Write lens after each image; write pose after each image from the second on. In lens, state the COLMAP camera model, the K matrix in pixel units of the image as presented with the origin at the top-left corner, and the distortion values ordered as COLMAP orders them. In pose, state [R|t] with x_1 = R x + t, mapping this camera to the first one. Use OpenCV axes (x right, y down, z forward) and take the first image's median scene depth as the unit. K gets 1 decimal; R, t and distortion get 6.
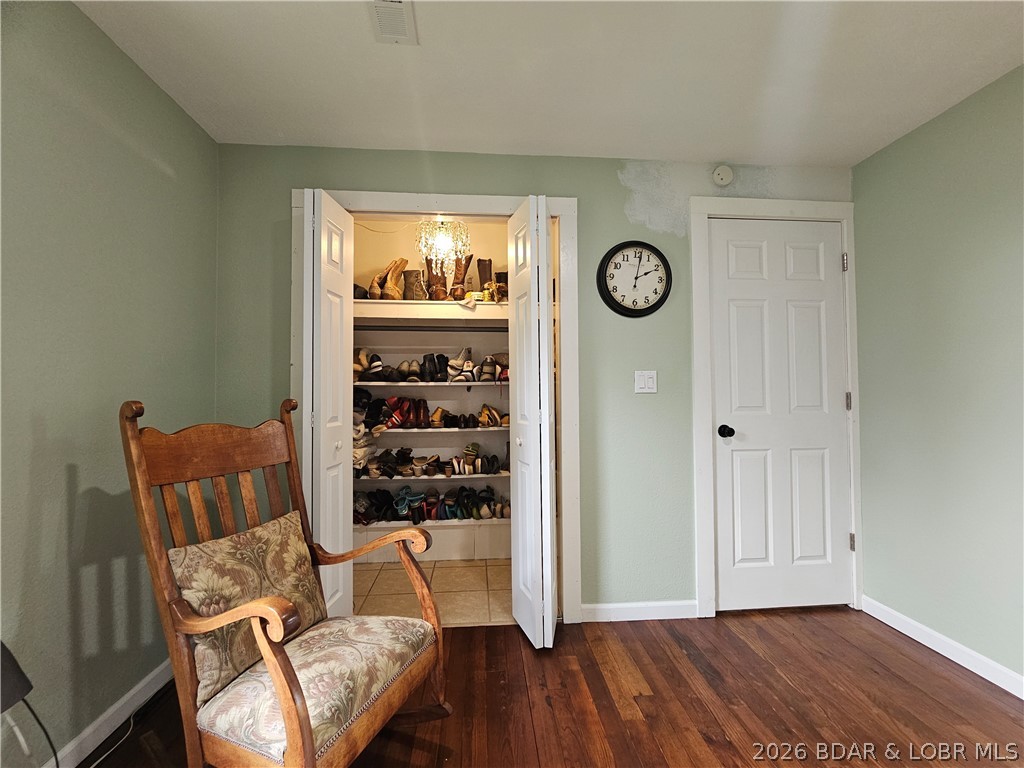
lens RADIAL K [[443.4, 0, 517.3], [0, 443.4, 383.3], [0, 0, 1]] dist [0.001989, 0.000112]
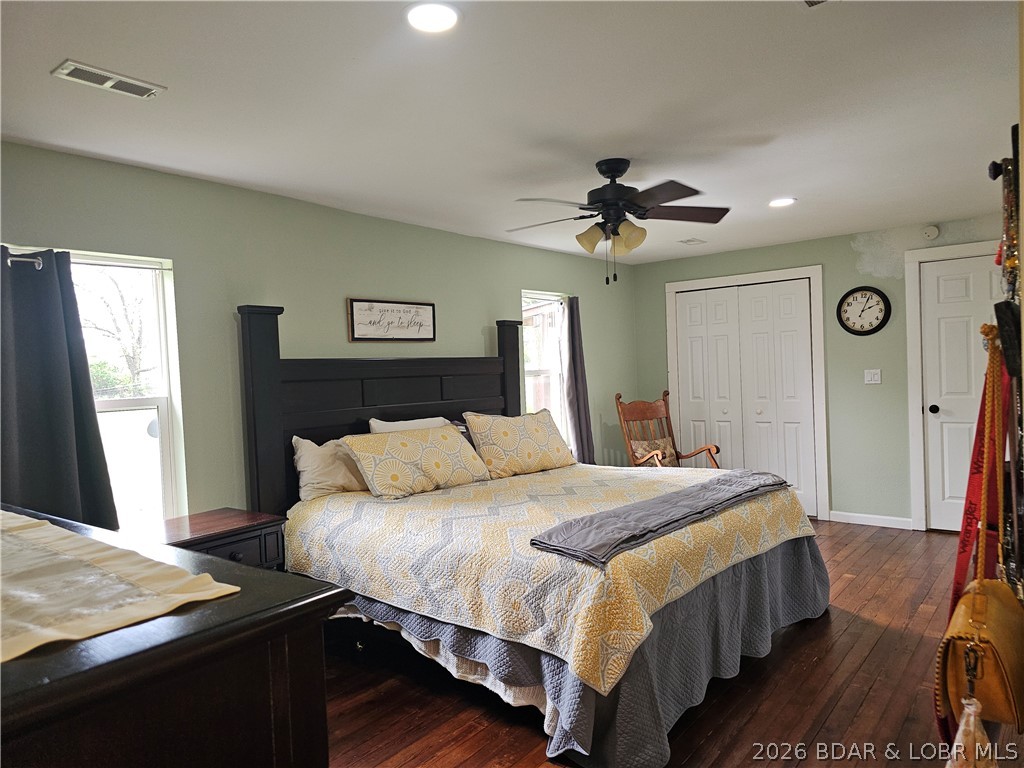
lens RADIAL K [[690.9, 0, 512.4], [0, 690.9, 383.6], [0, 0, 1]] dist [-0.003116, -0.000326]
pose [[0.731813, -0.008724, -0.681450, 1.023715], [0.049509, 0.997957, 0.040392, -0.140593], [0.679705, -0.063297, 0.730749, -1.646089]]
